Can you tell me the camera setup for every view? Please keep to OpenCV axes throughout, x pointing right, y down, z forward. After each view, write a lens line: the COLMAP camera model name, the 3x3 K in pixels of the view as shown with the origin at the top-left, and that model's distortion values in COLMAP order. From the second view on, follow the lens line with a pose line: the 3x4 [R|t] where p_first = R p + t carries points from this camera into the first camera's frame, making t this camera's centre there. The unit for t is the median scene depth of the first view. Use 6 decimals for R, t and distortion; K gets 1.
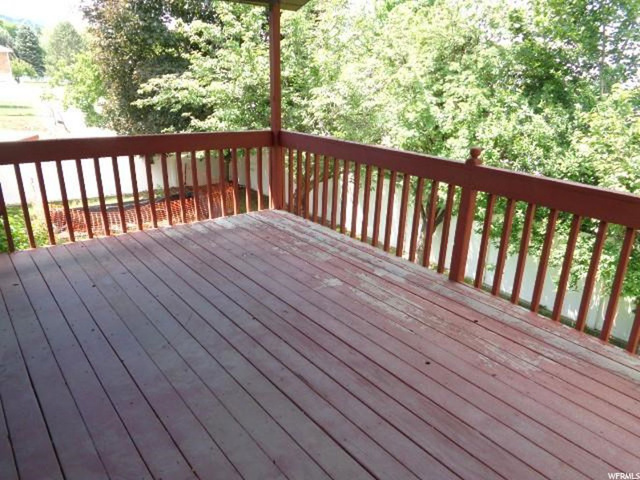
lens RADIAL K [[479.8, 0, 320.0], [0, 479.8, 240.0], [0, 0, 1]] dist [-0.001320, 0.001333]
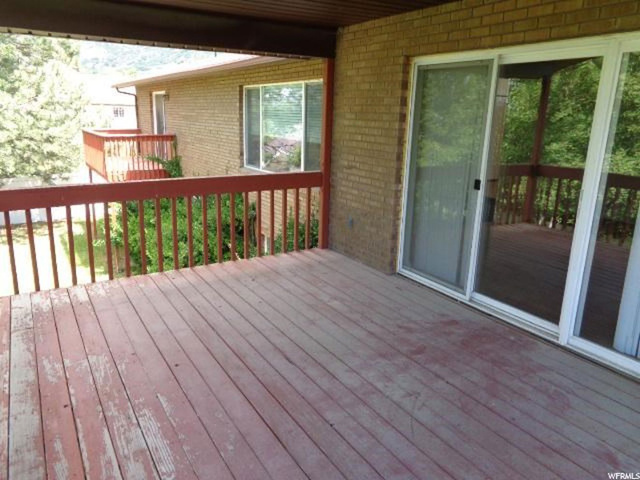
lens RADIAL K [[479.8, 0, 320.0], [0, 479.8, 240.0], [0, 0, 1]] dist [-0.001320, 0.001333]
pose [[-0.992636, -0.074525, 0.095497, -0.188069], [-0.005762, 0.816510, 0.577302, -0.607305], [-0.120998, 0.572501, -0.810927, 1.607705]]
